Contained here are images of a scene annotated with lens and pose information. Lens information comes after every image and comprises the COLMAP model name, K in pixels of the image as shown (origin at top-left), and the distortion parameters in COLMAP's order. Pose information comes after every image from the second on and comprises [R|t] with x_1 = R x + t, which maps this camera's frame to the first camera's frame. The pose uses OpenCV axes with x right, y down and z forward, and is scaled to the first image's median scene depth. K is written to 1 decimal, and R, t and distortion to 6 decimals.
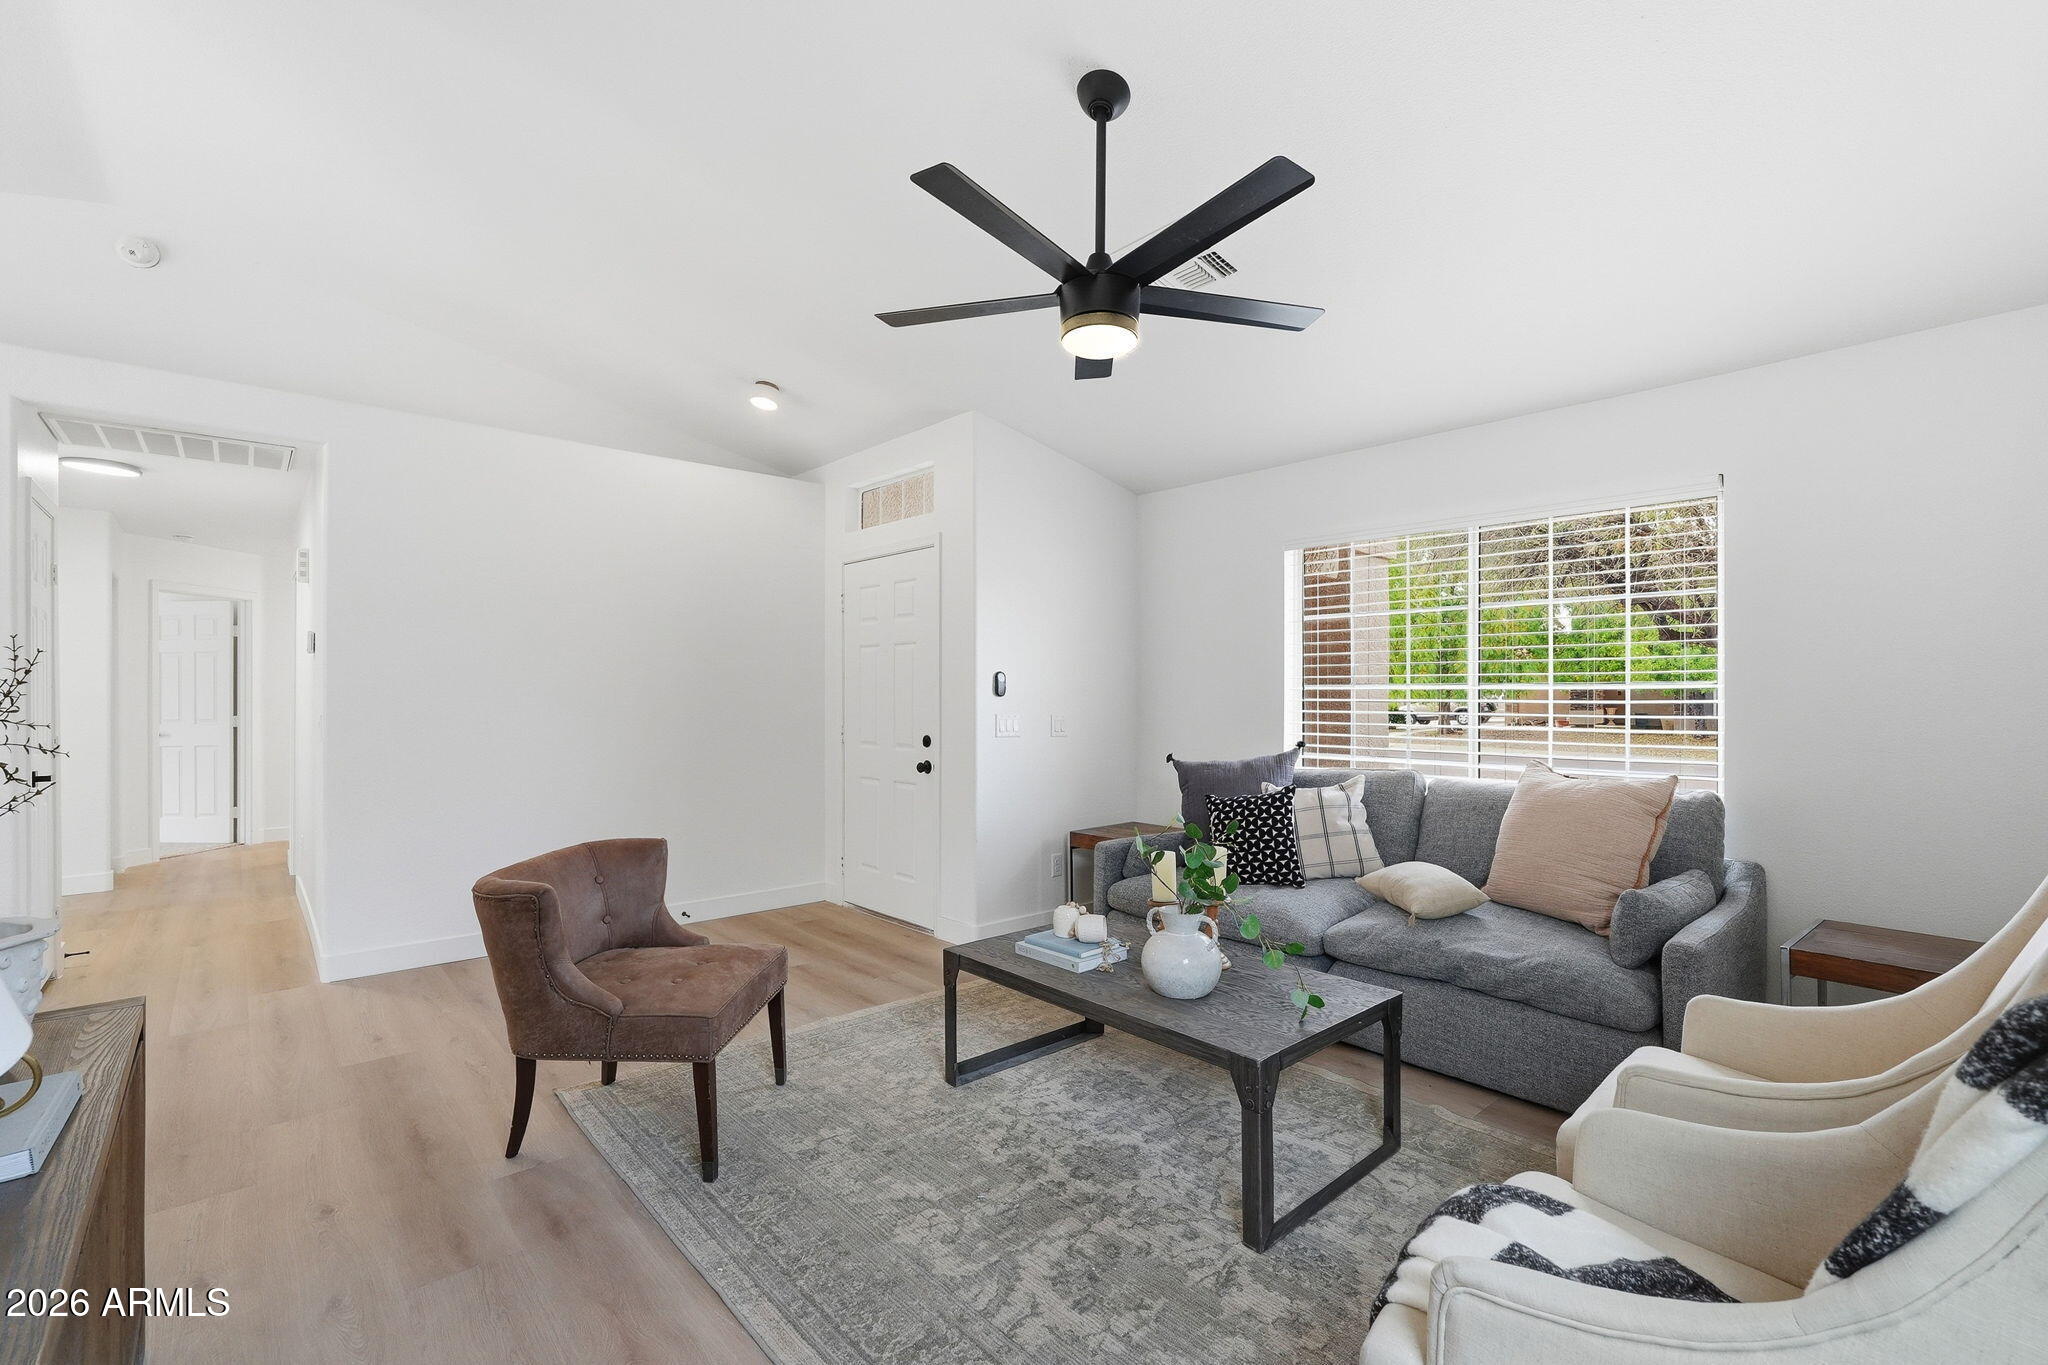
lens RADIAL K [[896.5, 0, 1031.2], [0, 896.5, 687.1], [0, 0, 1]] dist [-0.013201, 0.004729]
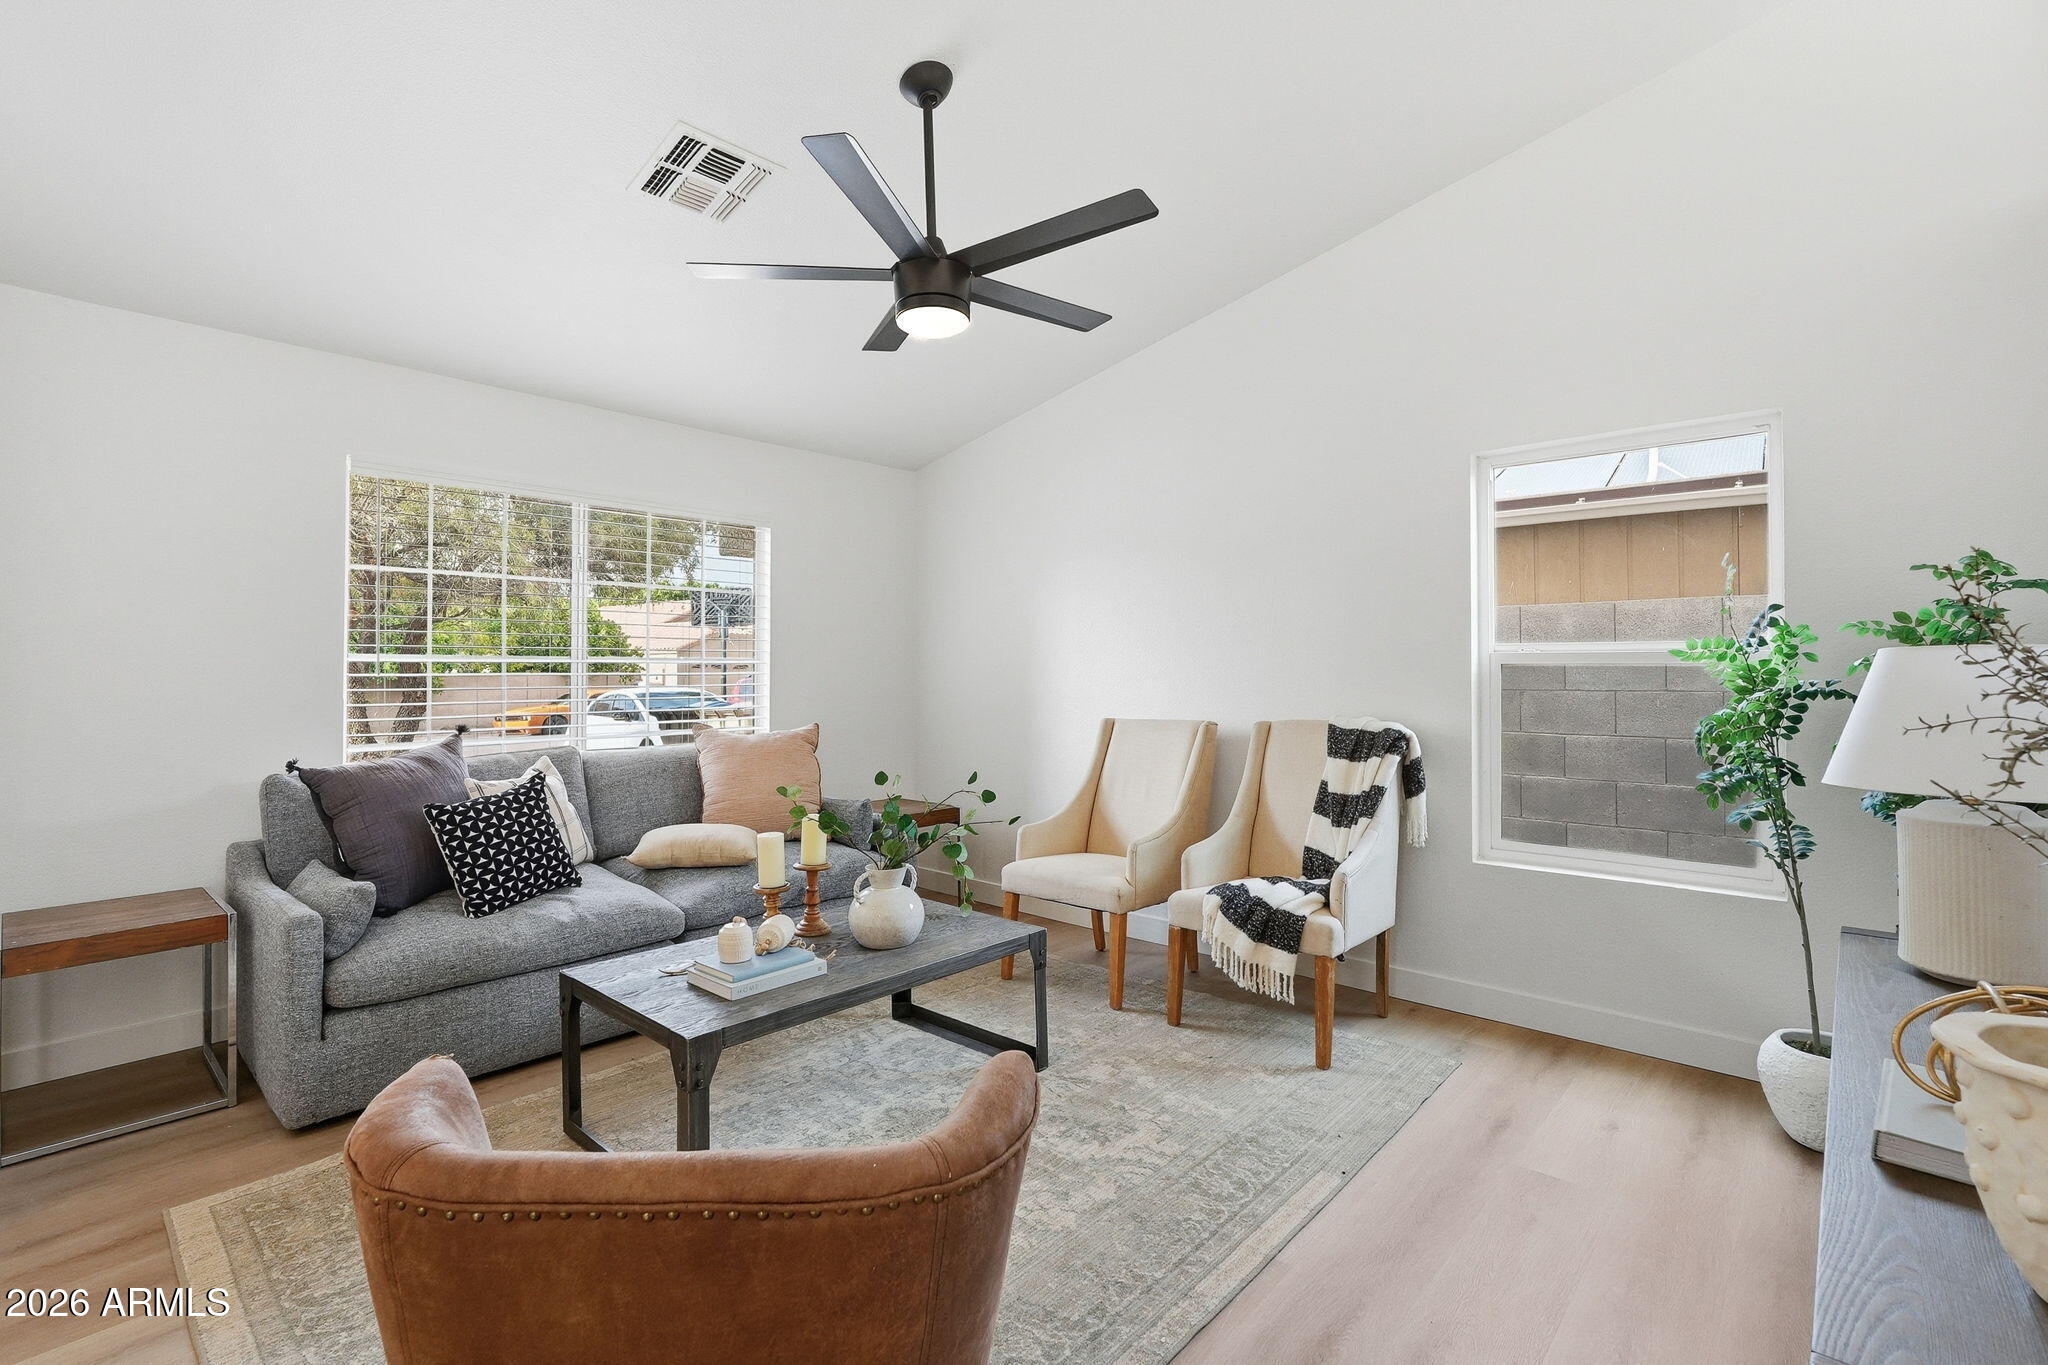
lens RADIAL K [[896.5, 0, 1029.9], [0, 896.5, 676.9], [0, 0, 1]] dist [-0.013201, 0.004729]
pose [[-0.089254, -0.010699, 0.995951, -0.562868], [-0.011892, 0.999882, 0.009675, 0.002683], [-0.995938, -0.010981, -0.089370, 0.573599]]
